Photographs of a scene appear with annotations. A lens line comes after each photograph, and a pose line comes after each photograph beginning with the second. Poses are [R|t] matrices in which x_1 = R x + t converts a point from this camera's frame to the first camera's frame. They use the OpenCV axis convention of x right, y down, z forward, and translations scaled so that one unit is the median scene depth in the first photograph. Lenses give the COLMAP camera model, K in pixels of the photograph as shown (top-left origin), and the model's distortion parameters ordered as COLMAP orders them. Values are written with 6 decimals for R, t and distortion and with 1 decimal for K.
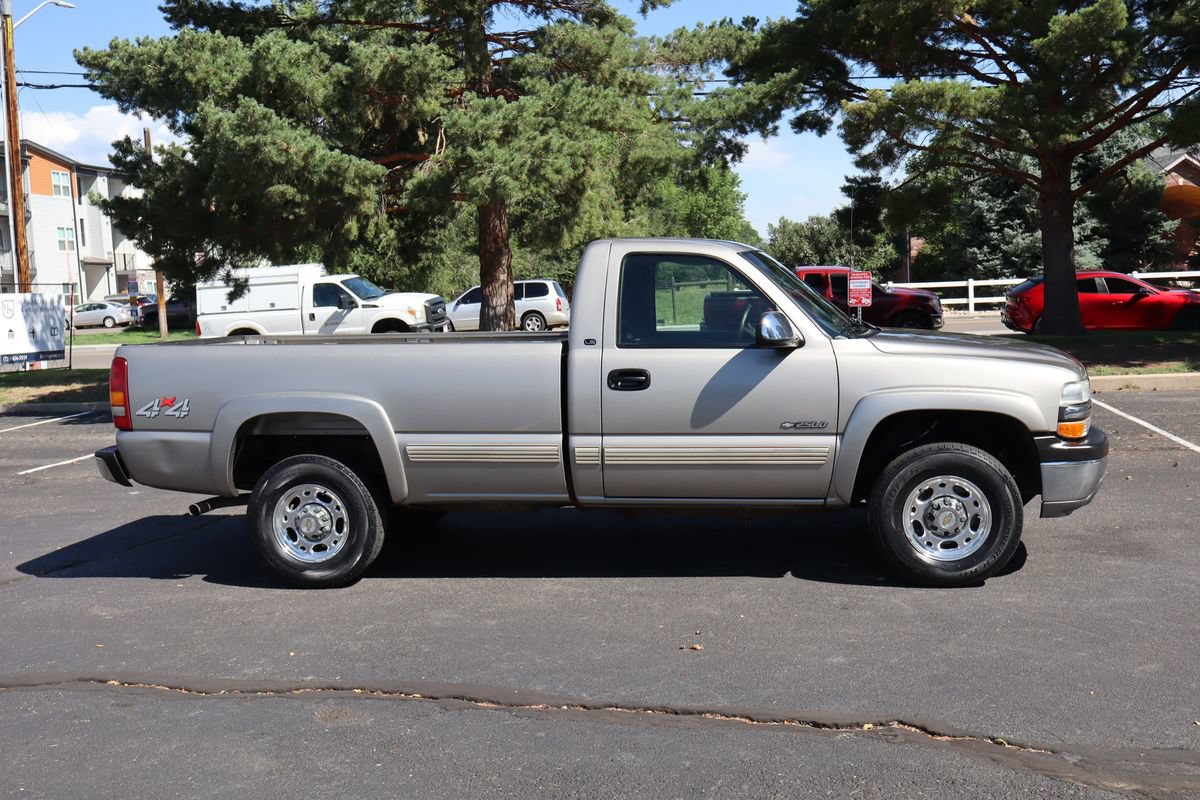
lens RADIAL K [[1229.9, 0, 600.0], [0, 1229.9, 400.0], [0, 0, 1]] dist [0.005322, -0.014716]
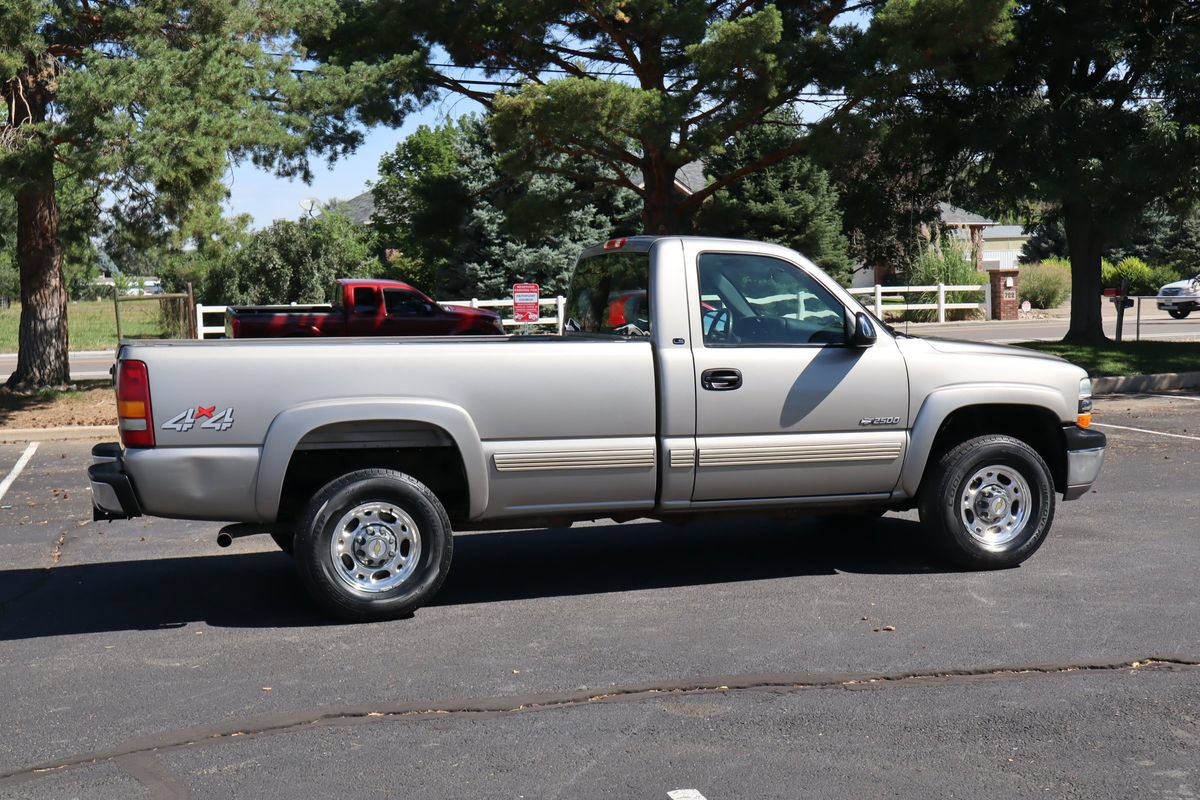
lens RADIAL K [[1513.6, 0, 600.0], [0, 1513.6, 400.0], [0, 0, 1]] dist [0.006952, 0.014806]
pose [[0.902044, -0.012184, 0.431472, -0.253551], [0.025956, 0.999324, -0.026045, 0.012494], [-0.430863, 0.034693, 0.901750, -0.022125]]
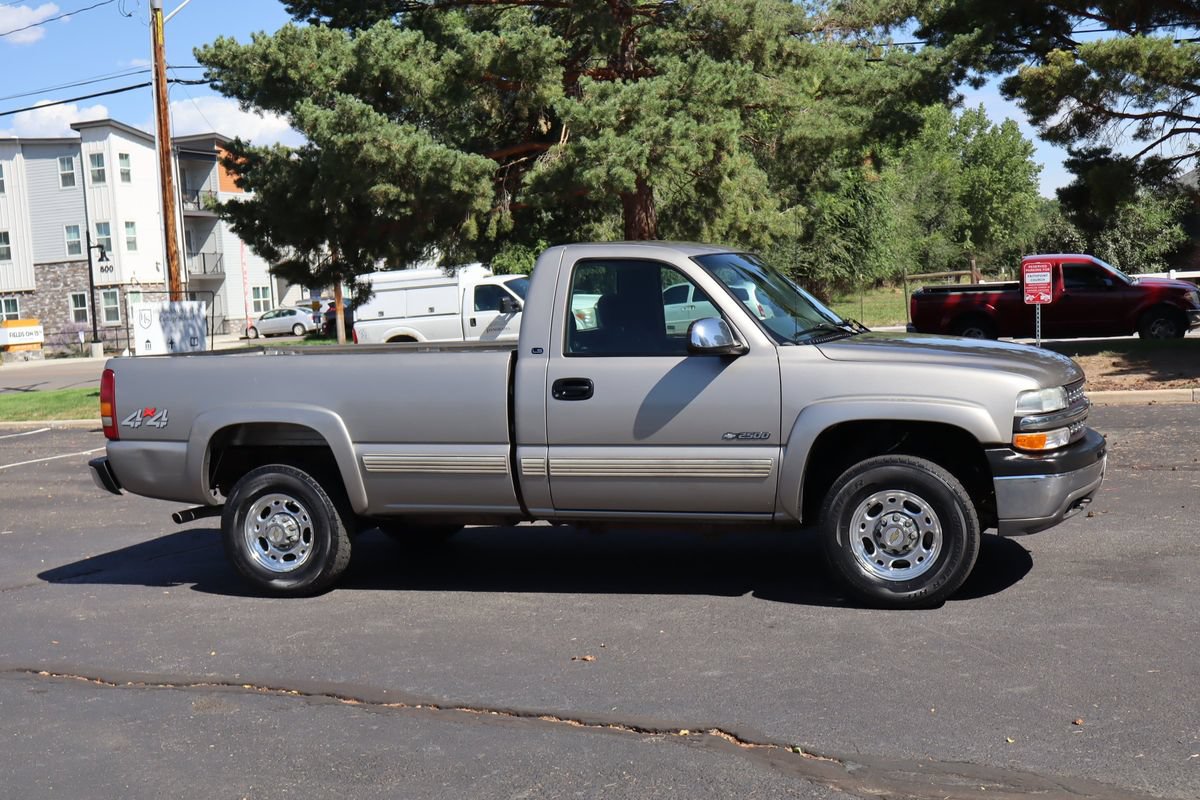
lens RADIAL K [[1439.5, 0, 600.0], [0, 1439.5, 400.0], [0, 0, 1]] dist [0.004293, -0.000575]
pose [[0.982879, -0.002511, -0.184234, 0.110205], [0.000629, 0.999947, -0.010271, 0.001638], [0.184250, 0.009980, 0.982829, -0.051945]]
